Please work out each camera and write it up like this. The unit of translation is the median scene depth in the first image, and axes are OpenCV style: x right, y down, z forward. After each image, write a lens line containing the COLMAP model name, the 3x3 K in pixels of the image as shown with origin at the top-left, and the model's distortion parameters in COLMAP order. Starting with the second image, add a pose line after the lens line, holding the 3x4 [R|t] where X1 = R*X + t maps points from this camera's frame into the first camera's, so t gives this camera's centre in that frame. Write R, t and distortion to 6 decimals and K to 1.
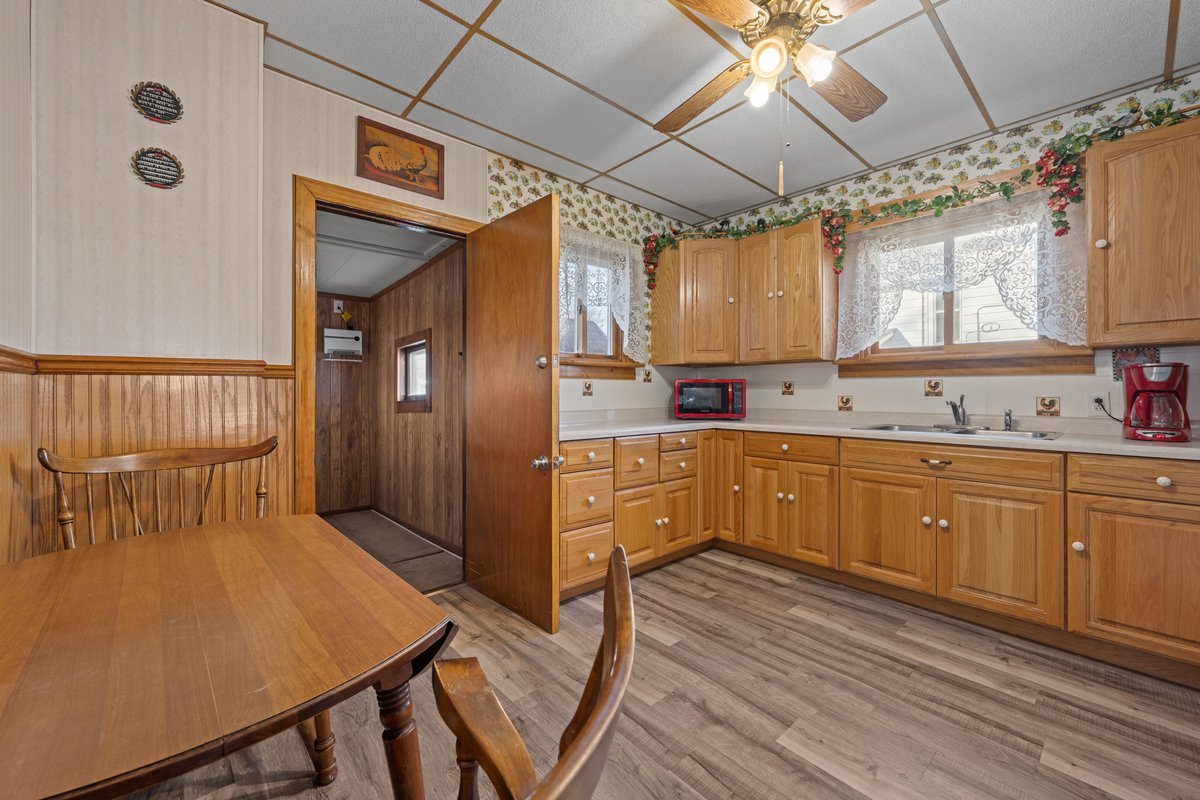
lens RADIAL K [[473.6, 0, 598.4], [0, 473.6, 396.0], [0, 0, 1]] dist [0.002080, -0.000006]
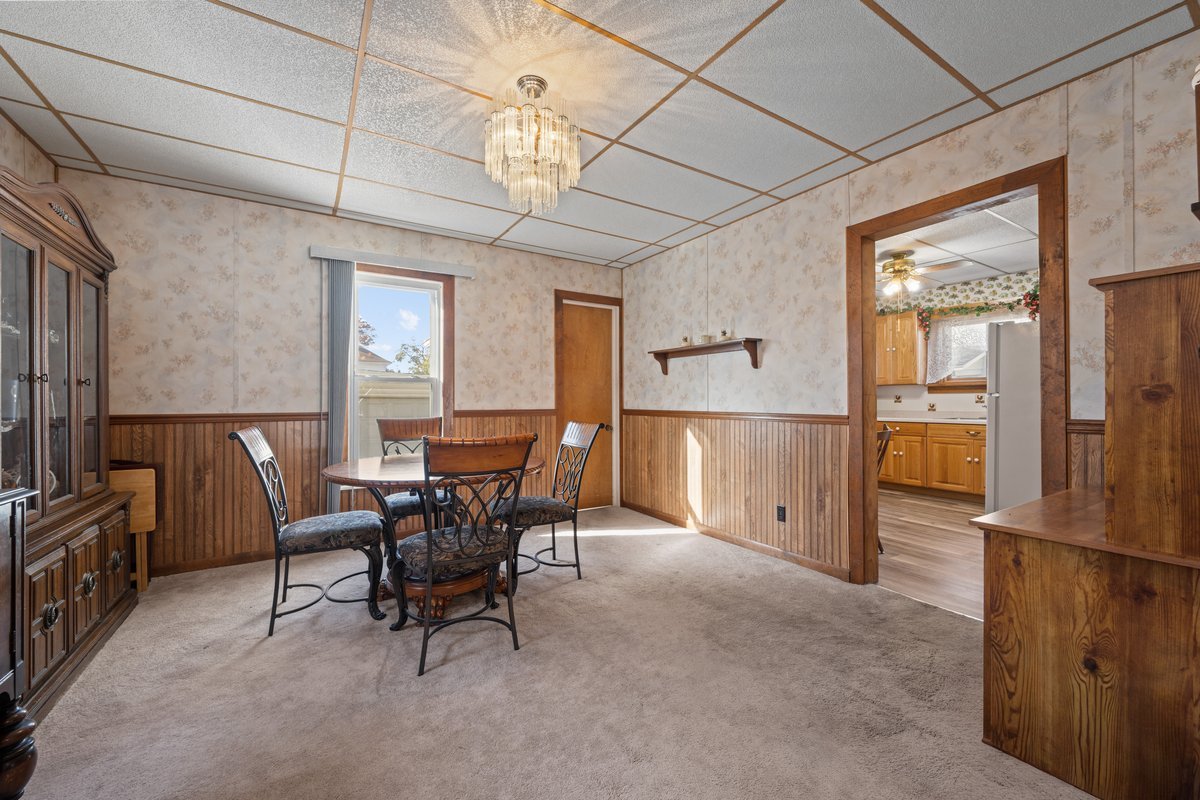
lens RADIAL K [[473.6, 0, 605.9], [0, 473.6, 401.9], [0, 0, 1]] dist [0.002080, -0.000006]
pose [[0.988296, 0.001619, -0.152539, -0.519789], [-0.002769, 0.999969, -0.007328, 0.013729], [0.152522, 0.007664, 0.988270, -1.169421]]
